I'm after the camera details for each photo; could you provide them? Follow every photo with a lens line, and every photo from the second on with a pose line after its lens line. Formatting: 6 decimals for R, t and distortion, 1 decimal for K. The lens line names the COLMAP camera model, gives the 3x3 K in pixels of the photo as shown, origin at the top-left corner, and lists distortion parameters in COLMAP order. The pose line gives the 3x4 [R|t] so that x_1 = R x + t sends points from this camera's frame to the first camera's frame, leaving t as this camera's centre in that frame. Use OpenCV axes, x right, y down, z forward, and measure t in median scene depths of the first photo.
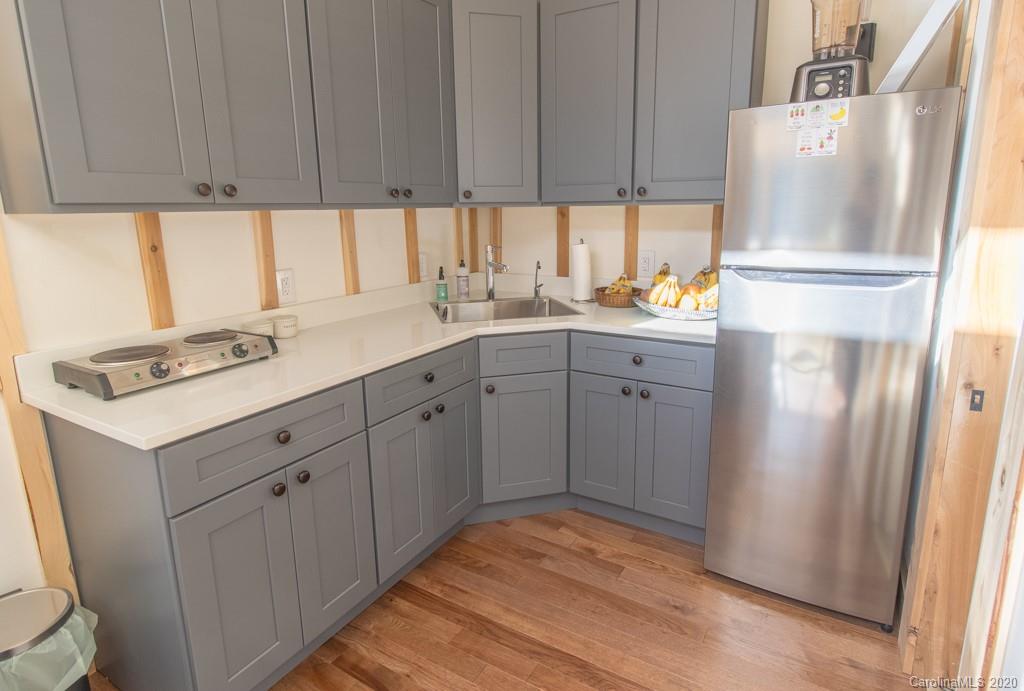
lens RADIAL K [[551.9, 0, 514.0], [0, 551.9, 327.1], [0, 0, 1]] dist [0.000955, -0.000575]
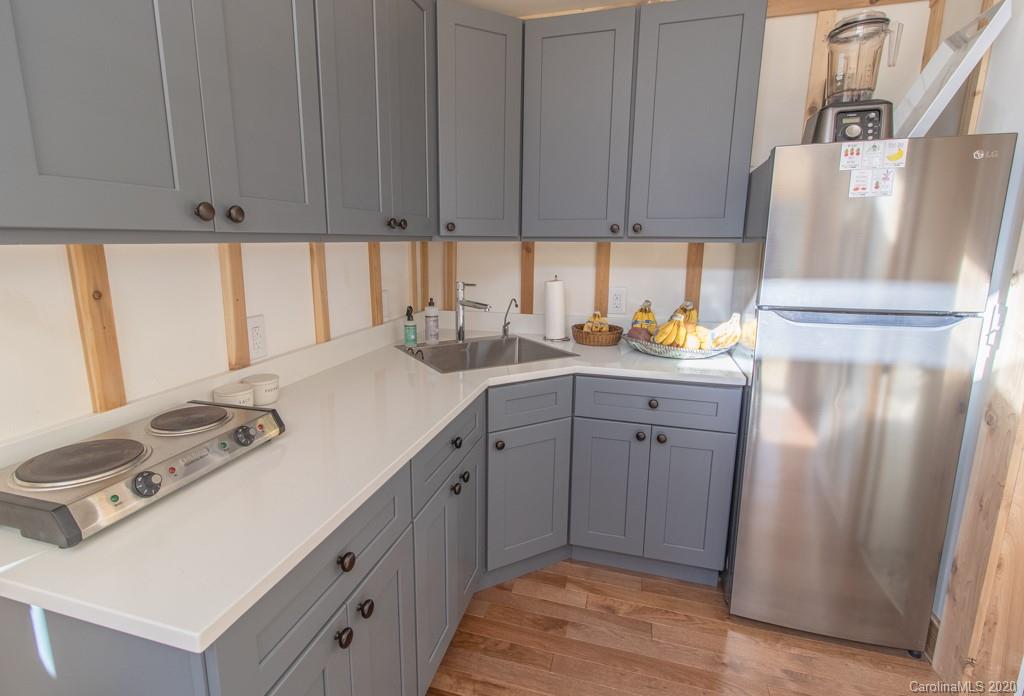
lens RADIAL K [[504.9, 0, 486.8], [0, 504.9, 344.7], [0, 0, 1]] dist [0.000156, 0.000088]
pose [[0.971742, -0.032398, 0.233810, -0.257305], [0.034766, 0.999377, -0.006013, -0.047115], [-0.233470, 0.013971, 0.972264, 0.213883]]
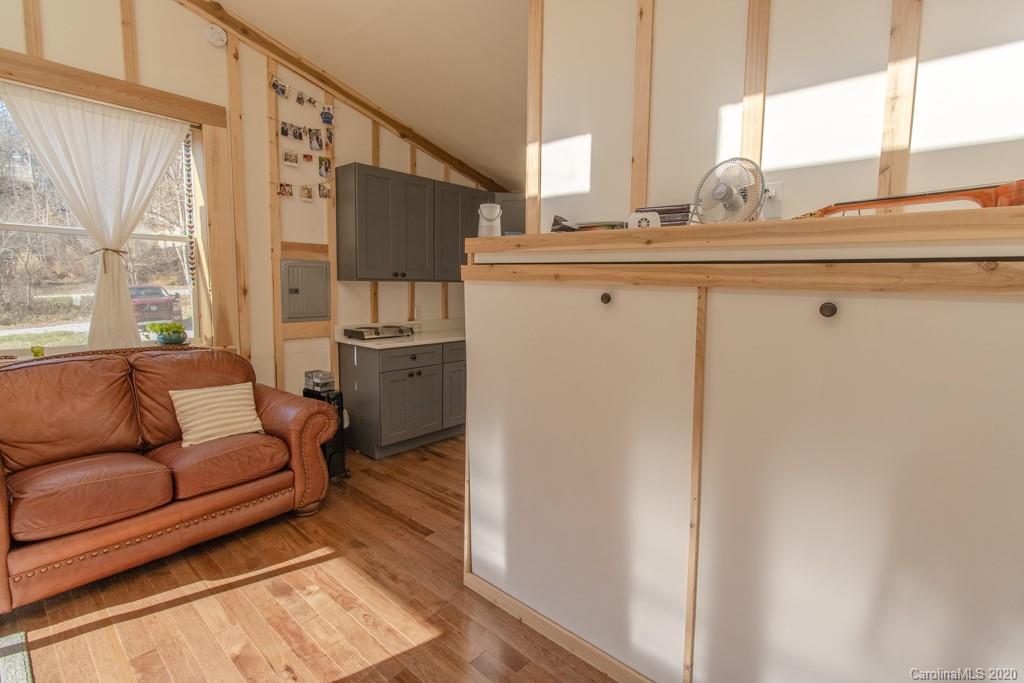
lens RADIAL K [[469.6, 0, 516.7], [0, 469.6, 326.6], [0, 0, 1]] dist [0.000773, 0.000187]
pose [[0.984320, 0.044908, -0.170582, 0.368050], [-0.064536, 0.991687, -0.111323, 0.188507], [0.164164, 0.120586, 0.979035, -0.937841]]
